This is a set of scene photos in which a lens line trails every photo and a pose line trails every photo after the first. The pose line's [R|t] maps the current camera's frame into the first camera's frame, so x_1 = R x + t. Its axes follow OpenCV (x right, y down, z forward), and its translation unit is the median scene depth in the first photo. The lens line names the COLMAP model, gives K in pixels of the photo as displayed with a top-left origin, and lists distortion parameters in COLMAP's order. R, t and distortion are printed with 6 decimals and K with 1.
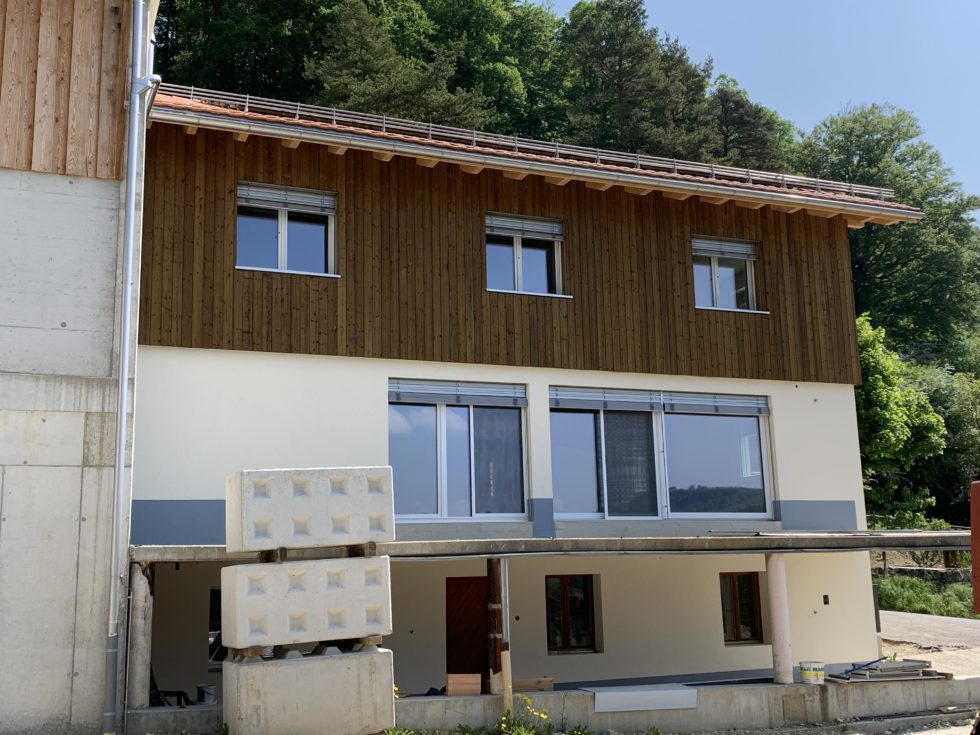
lens RADIAL K [[1070.3, 0, 490.9], [0, 1070.3, 365.9], [0, 0, 1]] dist [0.007499, 0.000000]
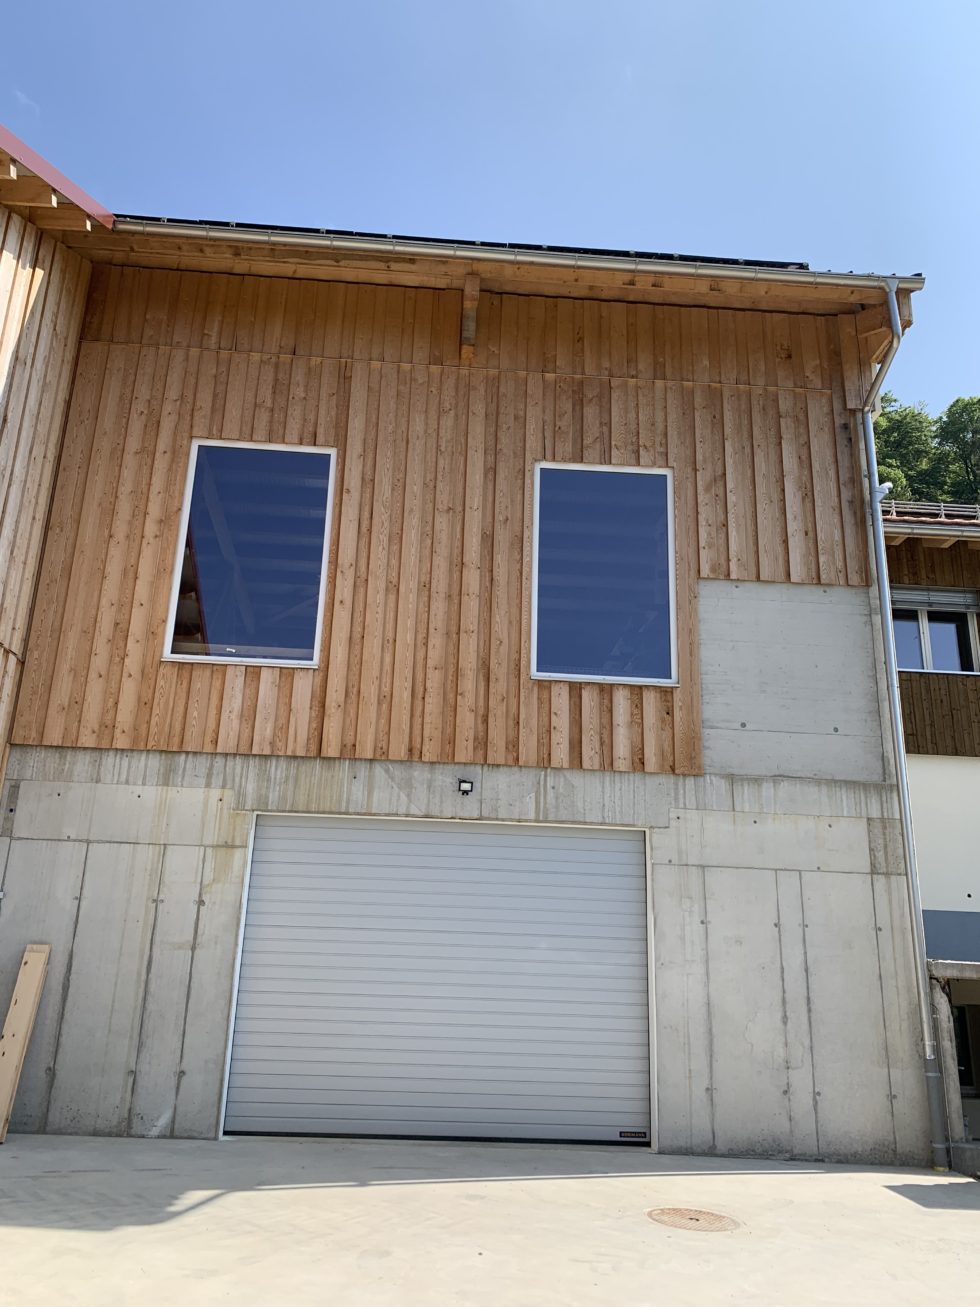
lens RADIAL K [[997.4, 0, 477.4], [0, 997.4, 642.9], [0, 0, 1]] dist [0.041045, -0.048961]
pose [[0.942761, -0.047758, -0.330032, -0.392536], [0.006842, 0.992253, -0.124041, -0.004583], [0.333399, 0.114683, 0.935785, -0.007914]]
